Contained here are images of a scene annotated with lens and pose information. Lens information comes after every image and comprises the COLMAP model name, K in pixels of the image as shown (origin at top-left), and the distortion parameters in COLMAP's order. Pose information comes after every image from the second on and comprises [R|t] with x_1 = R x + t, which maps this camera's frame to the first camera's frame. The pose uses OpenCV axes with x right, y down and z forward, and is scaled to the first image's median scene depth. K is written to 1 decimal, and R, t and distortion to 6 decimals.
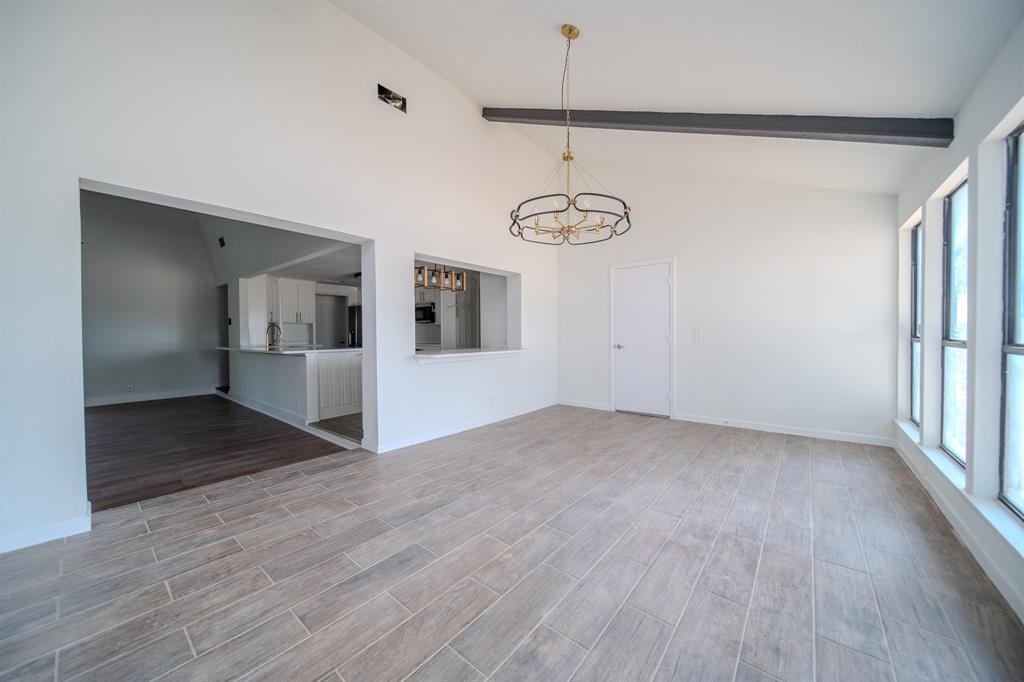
lens RADIAL K [[365.4, 0, 514.0], [0, 365.4, 340.7], [0, 0, 1]] dist [-0.009110, -0.000106]
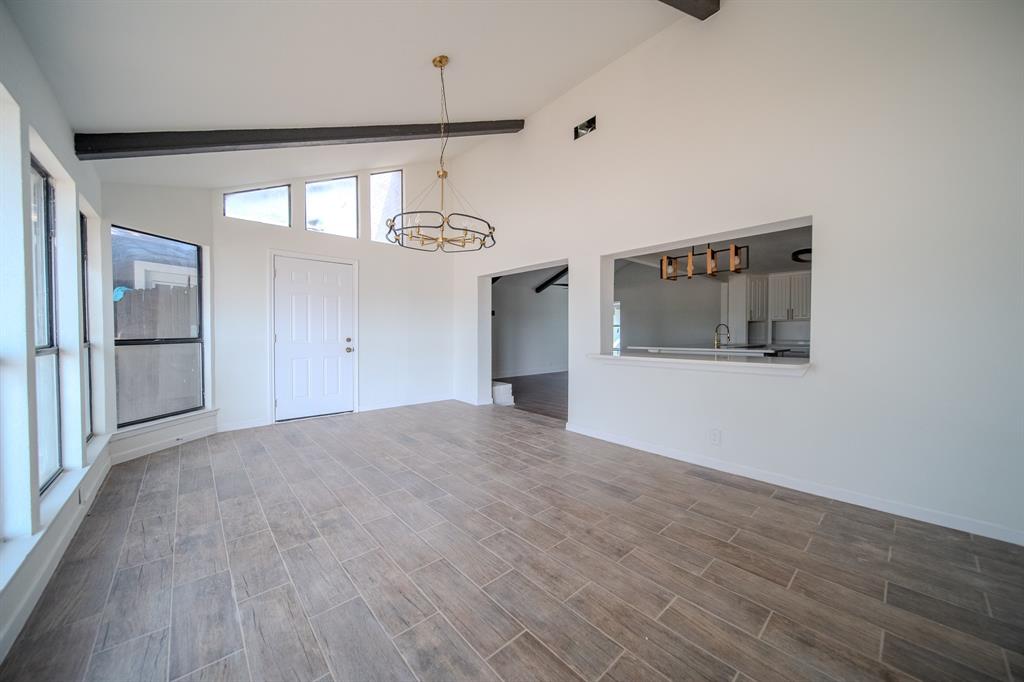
lens RADIAL K [[365.4, 0, 512.0], [0, 365.4, 336.7], [0, 0, 1]] dist [-0.009110, -0.000106]
pose [[-0.164397, 0.015770, -0.986268, 0.951231], [-0.016576, 0.999687, 0.018748, -0.029652], [0.986255, 0.019430, -0.164084, 1.092427]]
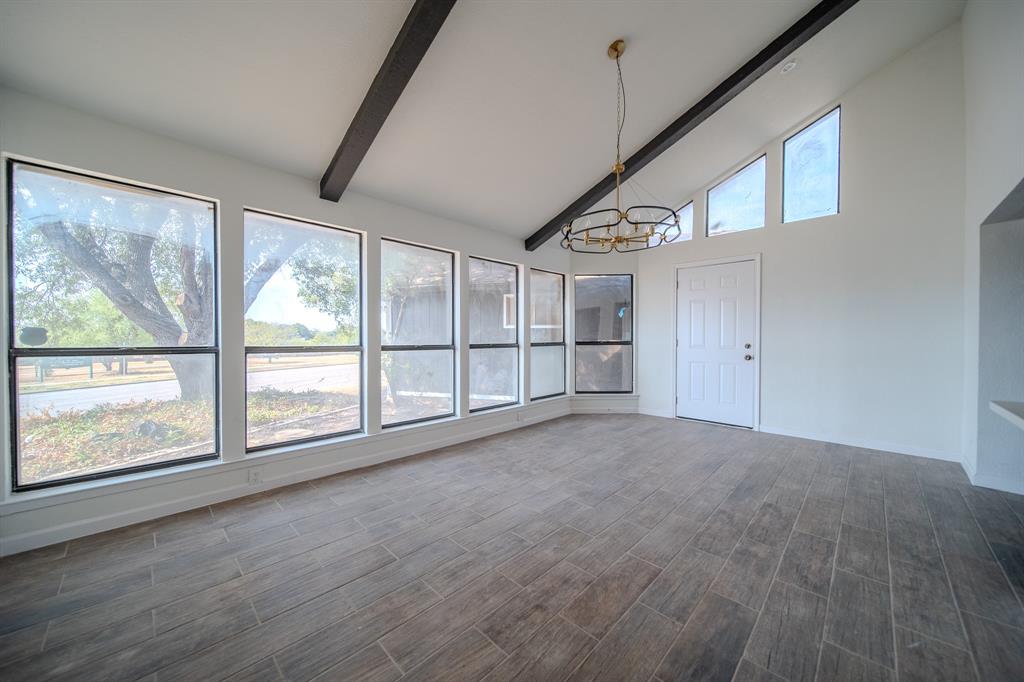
lens RADIAL K [[365.4, 0, 512.5], [0, 365.4, 342.2], [0, 0, 1]] dist [-0.009110, -0.000106]
pose [[-0.994914, 0.001584, 0.100711, 0.267972], [0.005106, 0.999384, 0.034722, -0.043414], [-0.100594, 0.035059, -0.994310, 1.611321]]
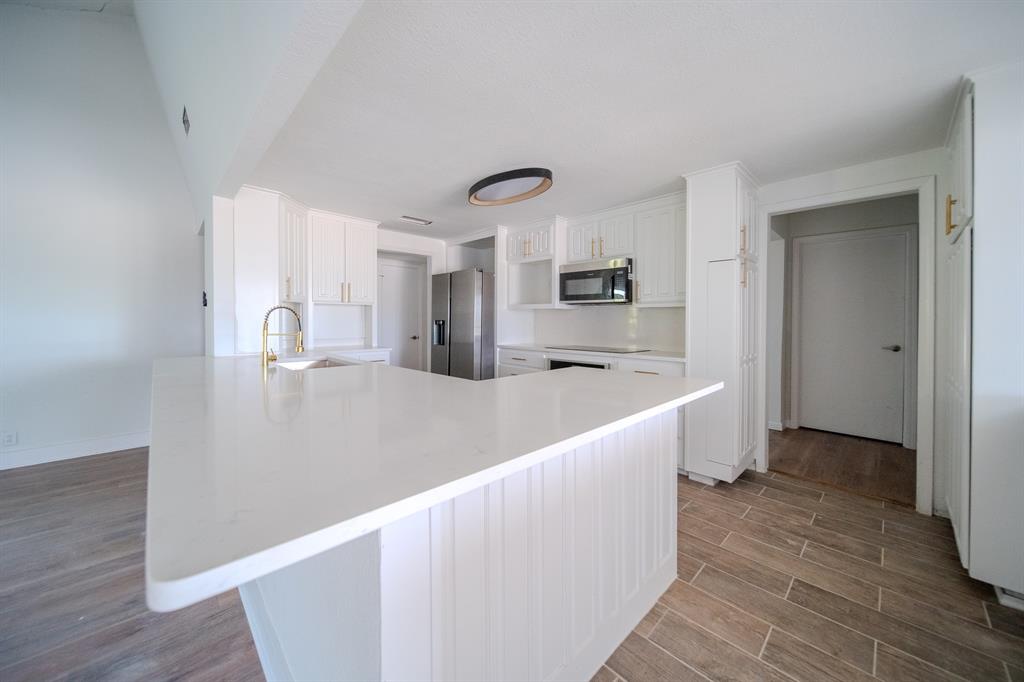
lens RADIAL K [[365.4, 0, 515.3], [0, 365.4, 319.2], [0, 0, 1]] dist [-0.009110, -0.000106]
pose [[0.994035, 0.005929, -0.108901, -0.711349], [-0.007846, 0.999822, -0.017187, -0.047665], [0.108780, 0.017939, 0.993904, 1.230573]]
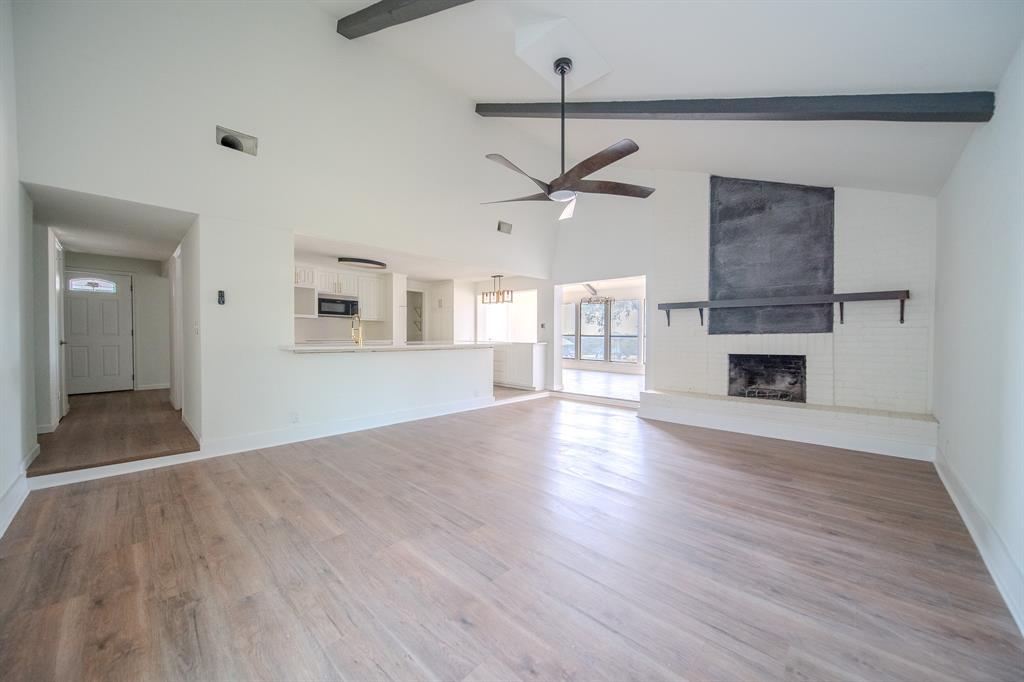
lens RADIAL K [[365.4, 0, 509.9], [0, 365.4, 340.3], [0, 0, 1]] dist [-0.009110, -0.000106]
pose [[0.078202, -0.006339, 0.996917, -2.619114], [0.015762, 0.999863, 0.005121, 0.022785], [-0.996813, 0.015313, 0.078291, 1.215951]]
